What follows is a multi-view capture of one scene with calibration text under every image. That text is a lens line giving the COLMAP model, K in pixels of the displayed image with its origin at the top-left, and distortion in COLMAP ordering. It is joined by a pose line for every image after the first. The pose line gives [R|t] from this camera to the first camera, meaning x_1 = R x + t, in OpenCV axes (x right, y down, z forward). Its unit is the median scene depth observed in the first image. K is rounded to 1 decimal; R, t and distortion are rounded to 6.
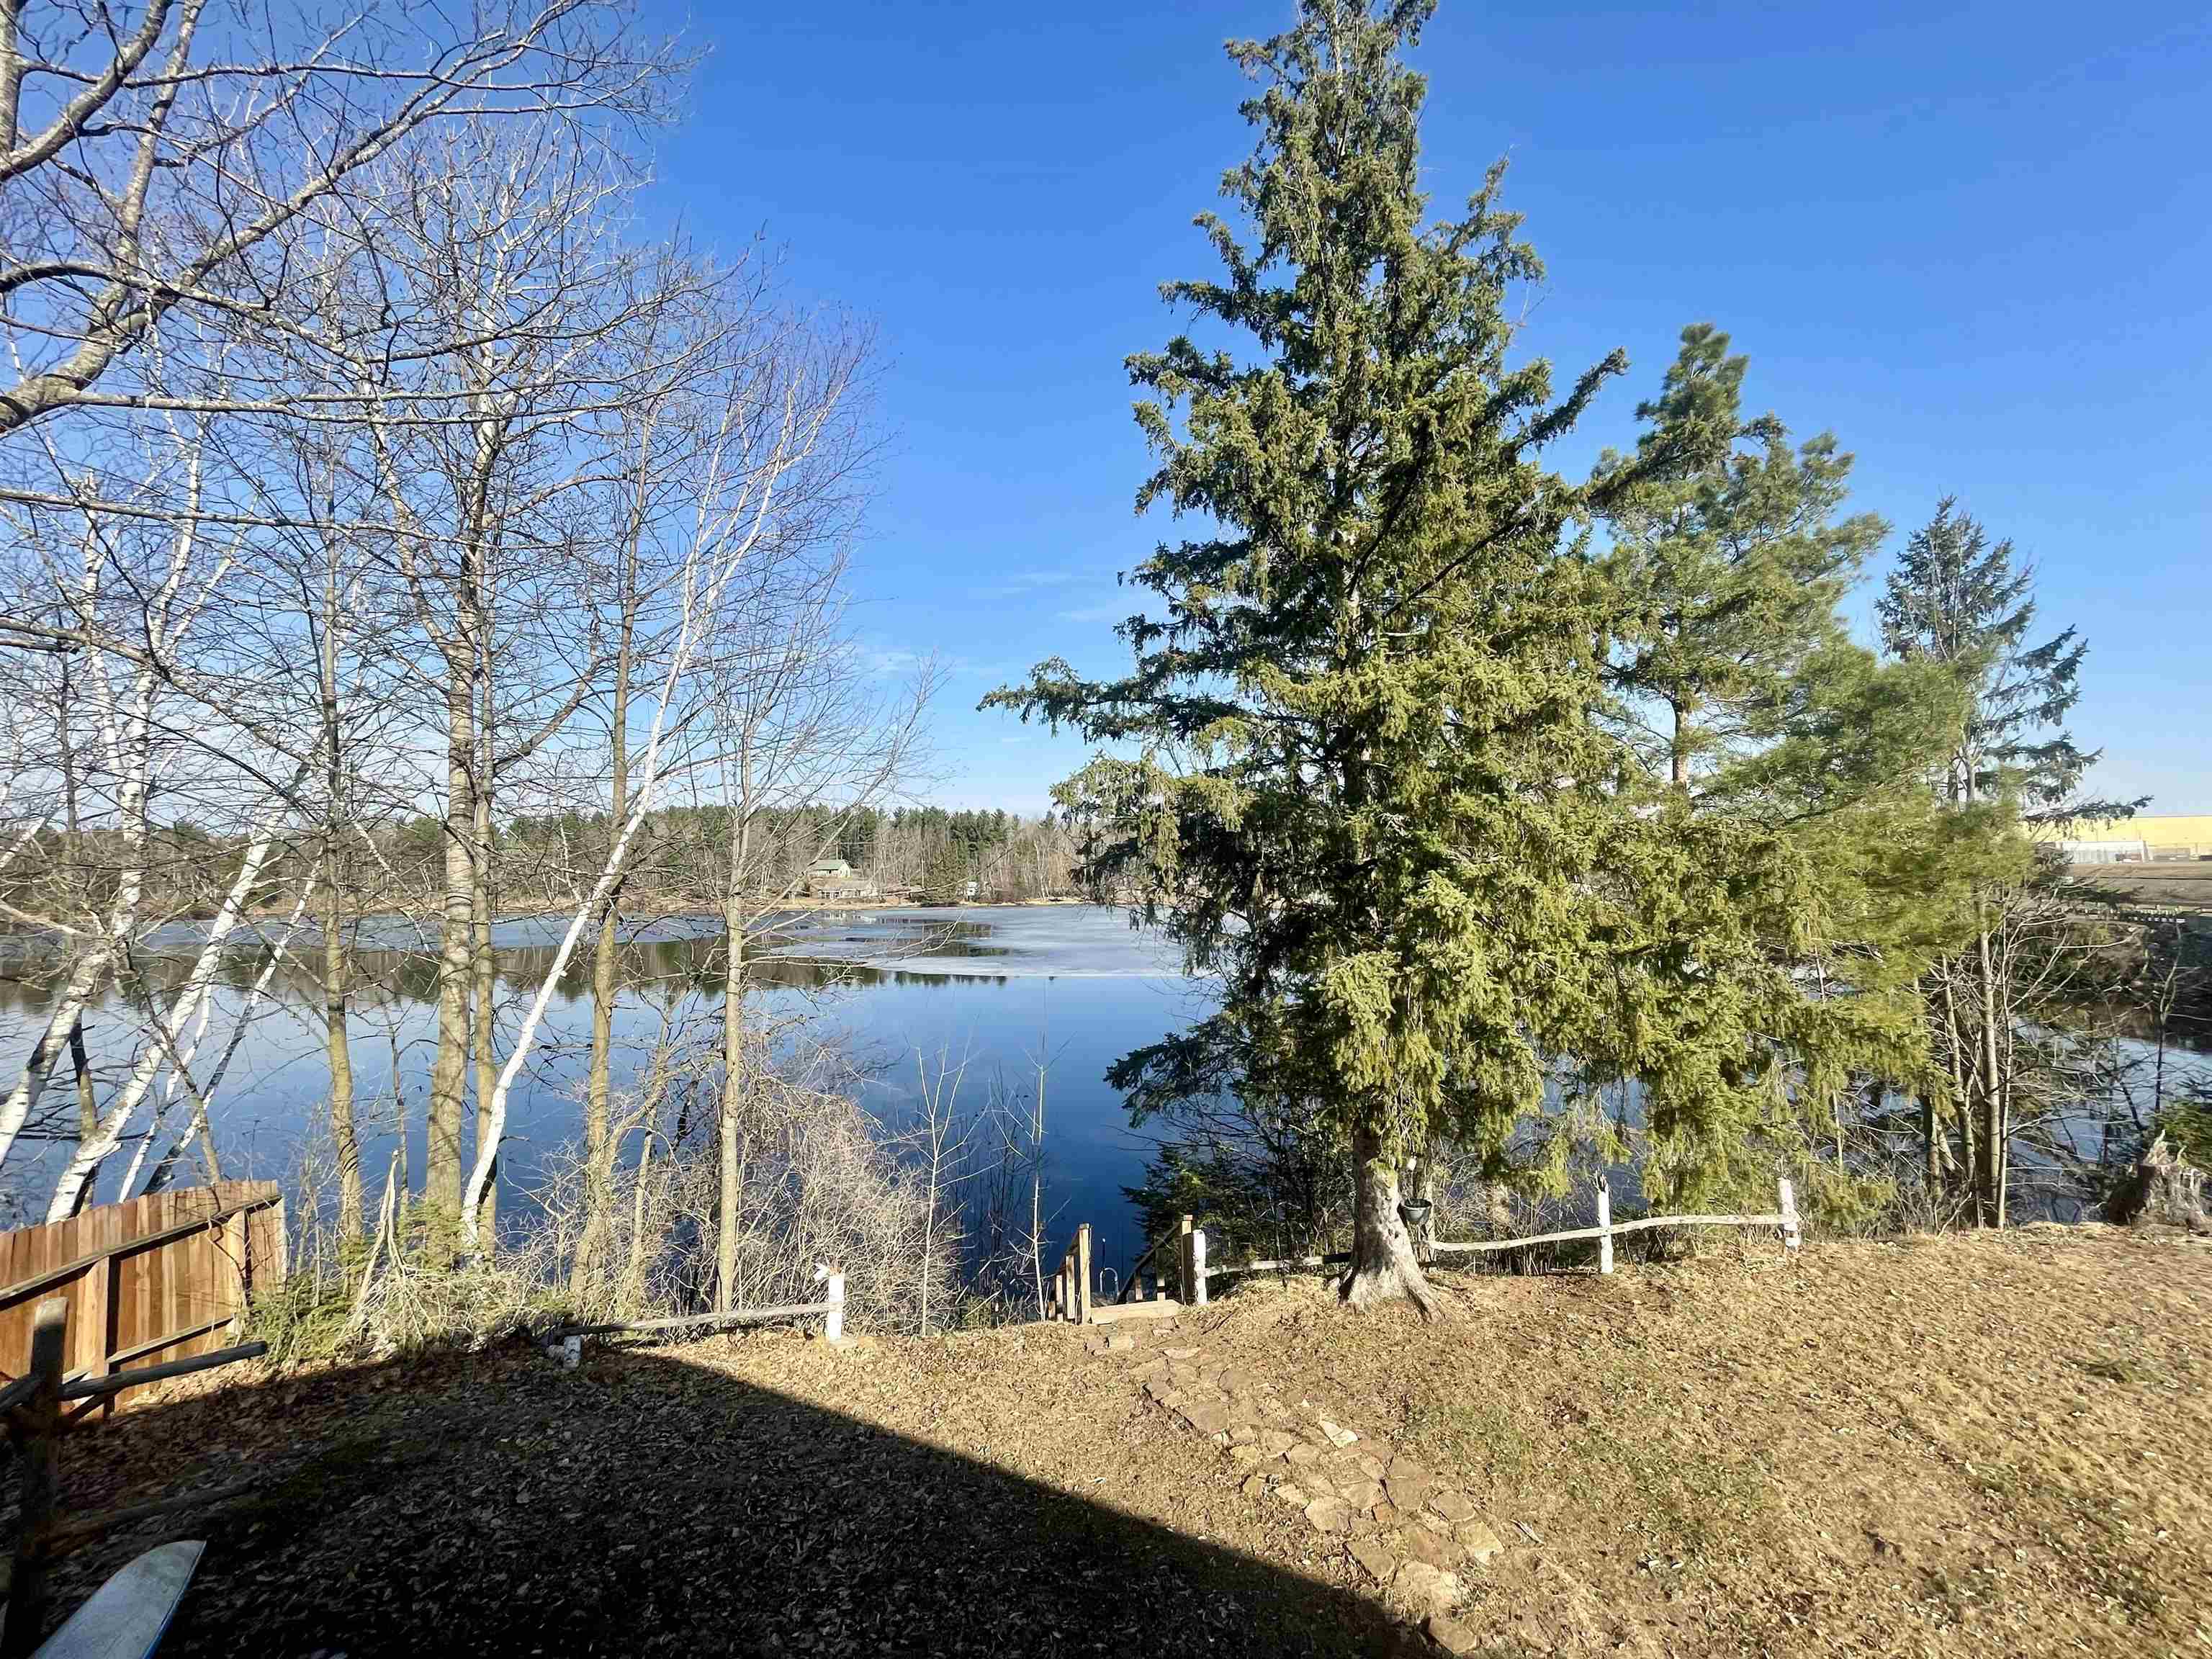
lens RADIAL K [[893.7, 0, 1107.1], [0, 893.7, 829.6], [0, 0, 1]] dist [-0.004630, 0.000017]
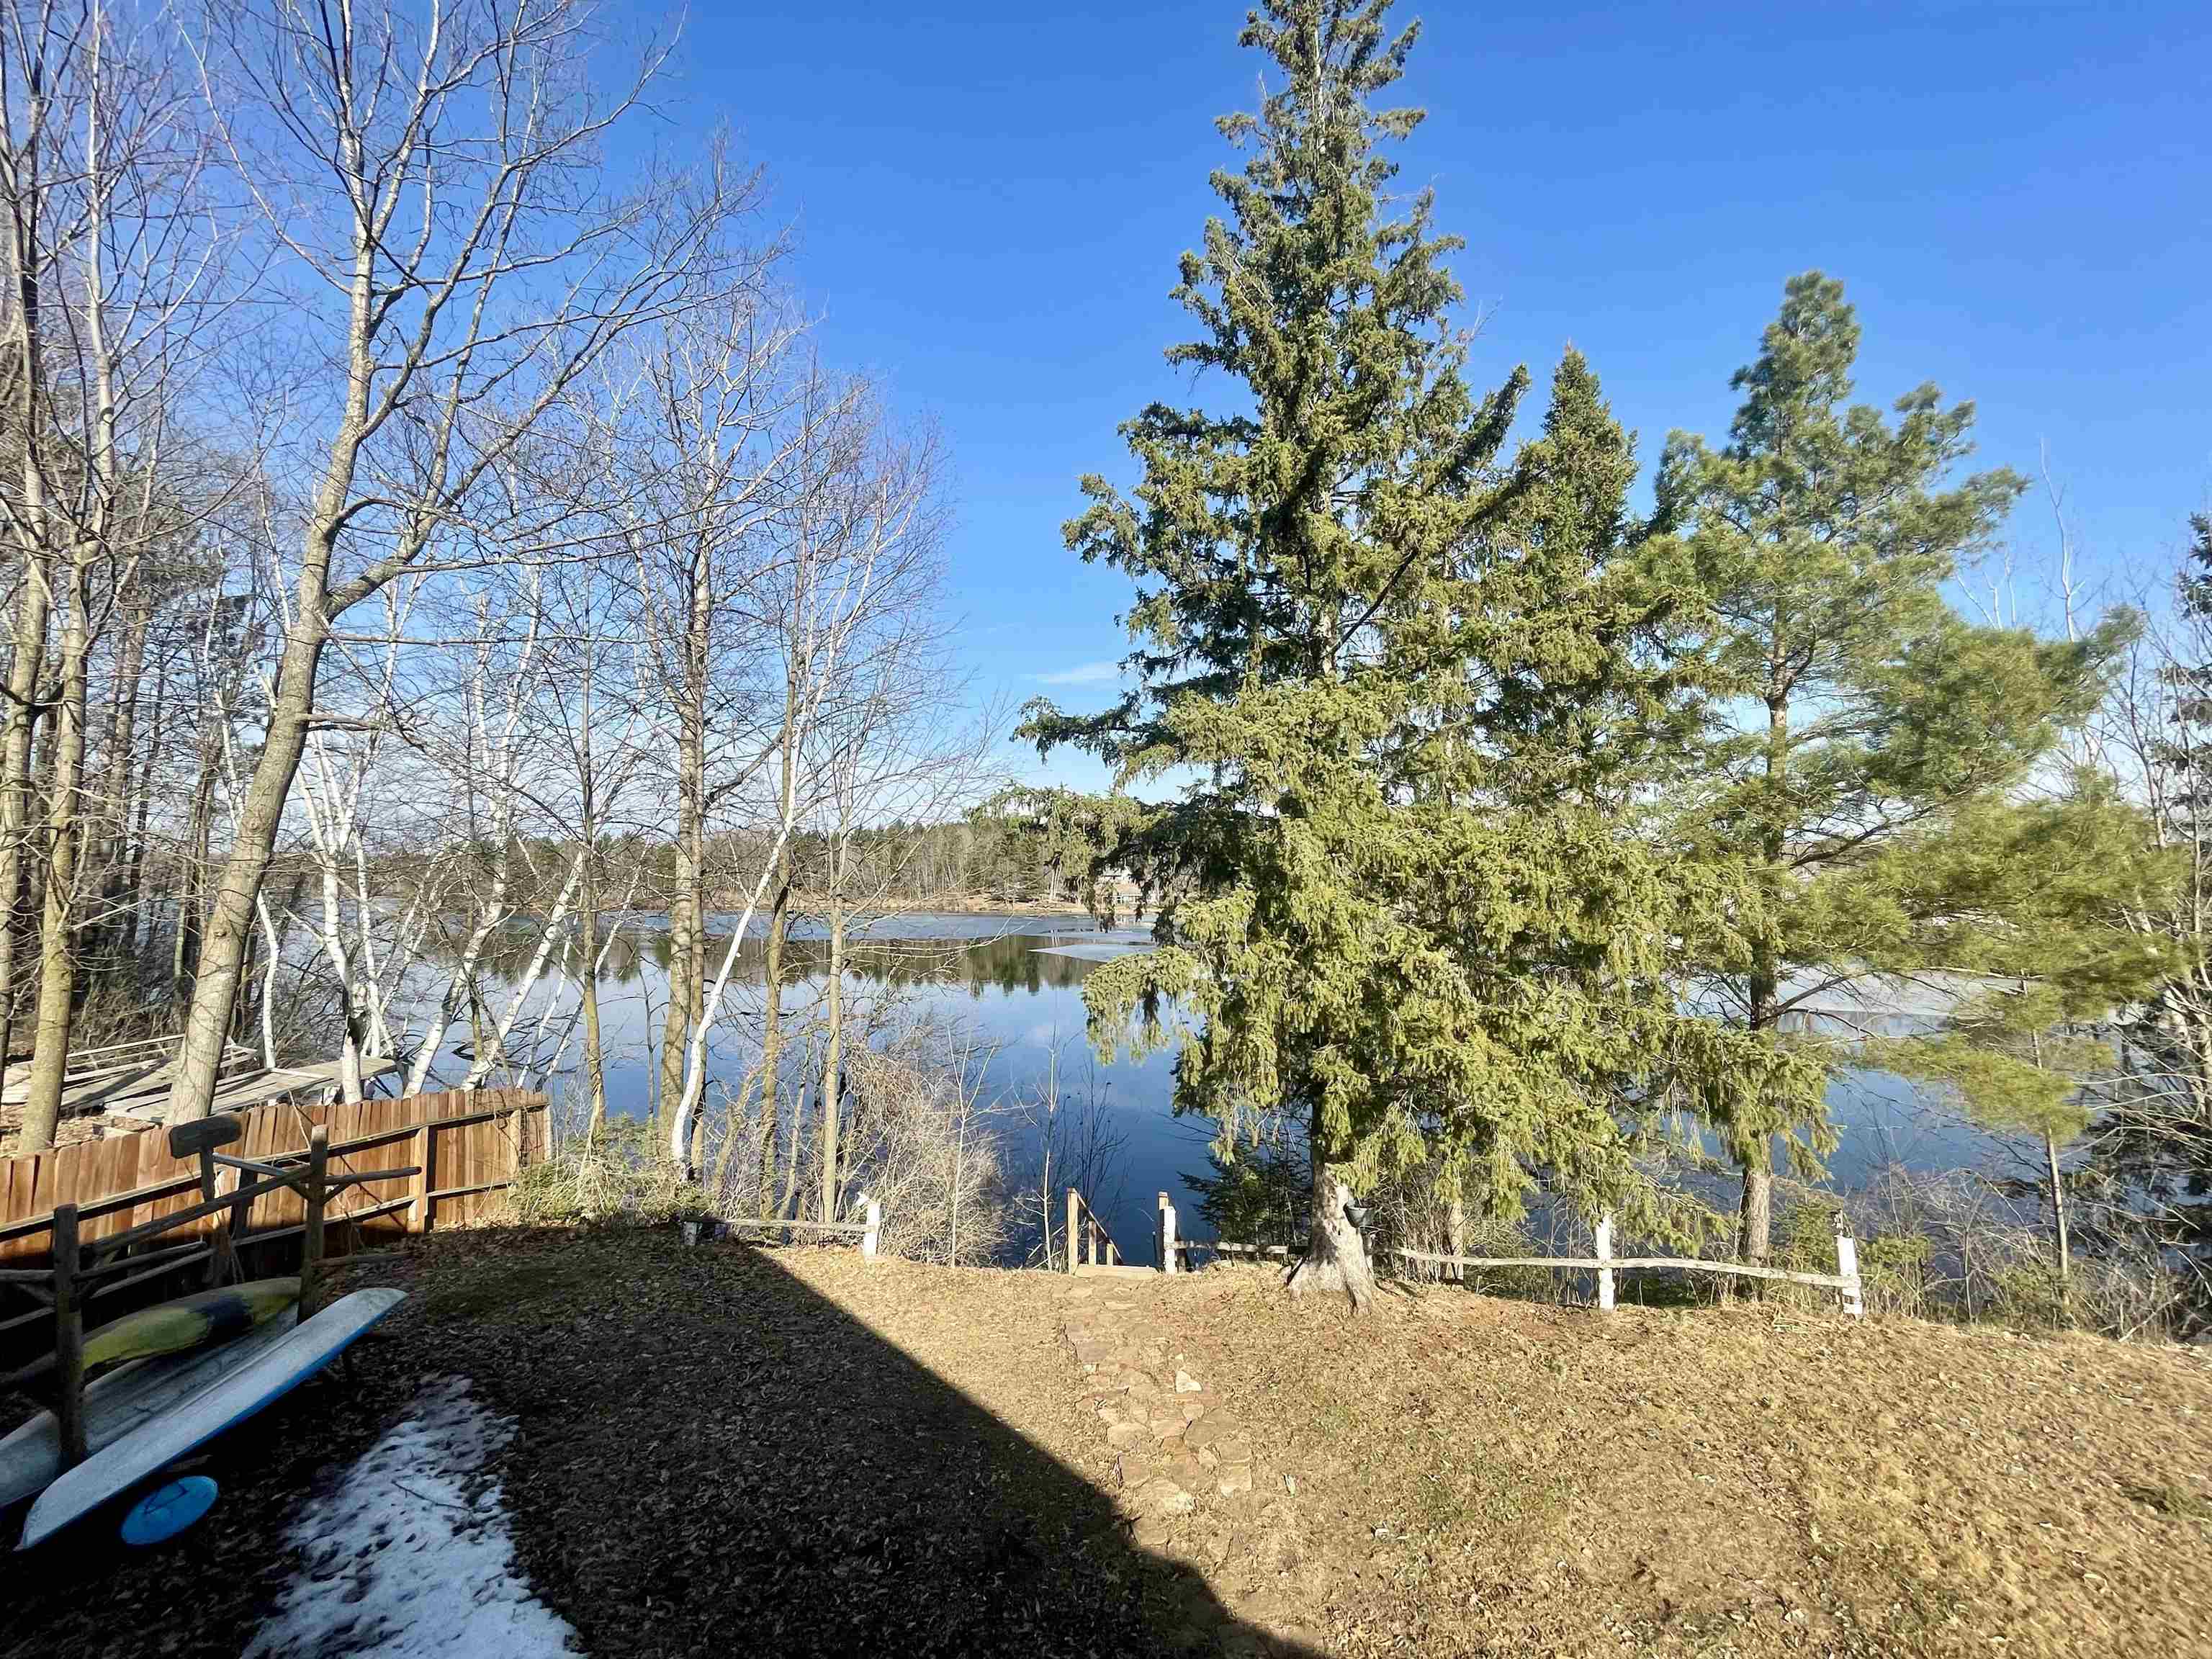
lens RADIAL K [[893.7, 0, 1108.3], [0, 893.7, 828.3], [0, 0, 1]] dist [-0.004630, 0.000017]
pose [[0.951078, -0.006188, -0.308890, 0.379201], [0.003372, 0.999948, -0.009649, -0.008730], [0.308933, 0.008136, 0.951049, -0.079466]]
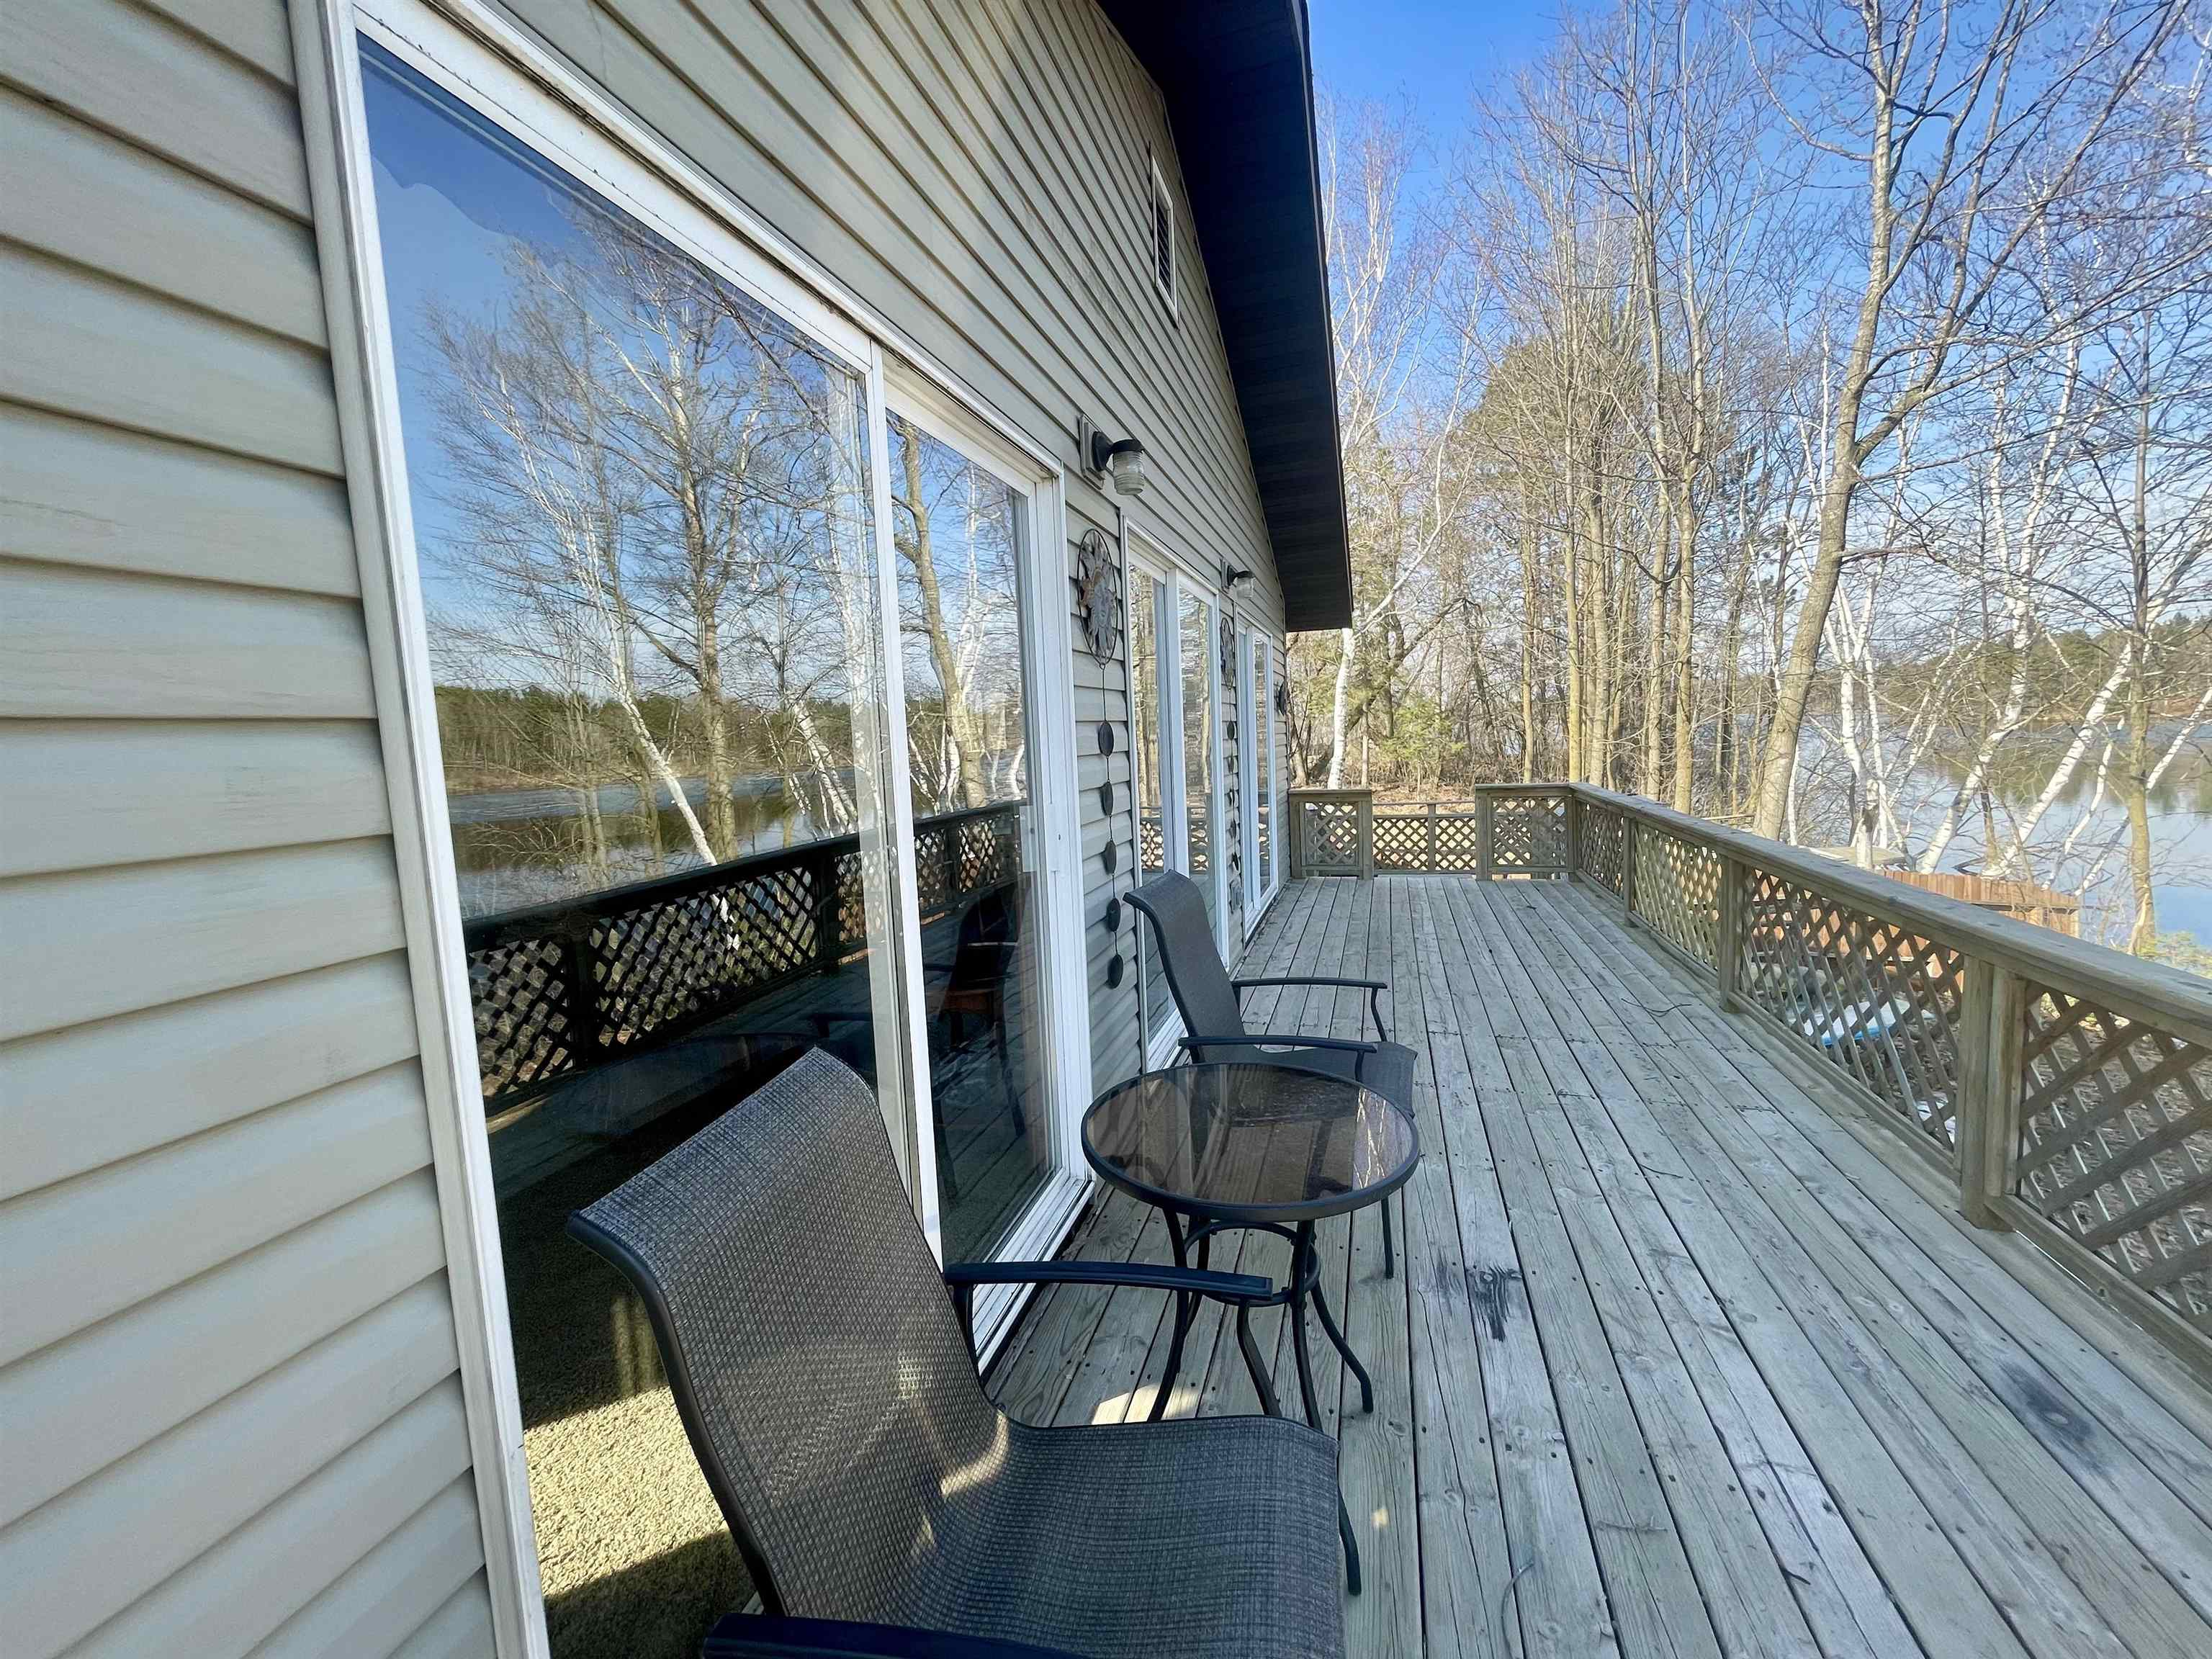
lens RADIAL K [[893.7, 0, 1110.1], [0, 893.7, 819.0], [0, 0, 1]] dist [-0.004630, 0.000017]
pose [[-0.125263, 0.119006, -0.984960, 0.619288], [0.093065, 0.989812, 0.107756, -0.010474], [0.987749, -0.078167, -0.135062, -0.286439]]
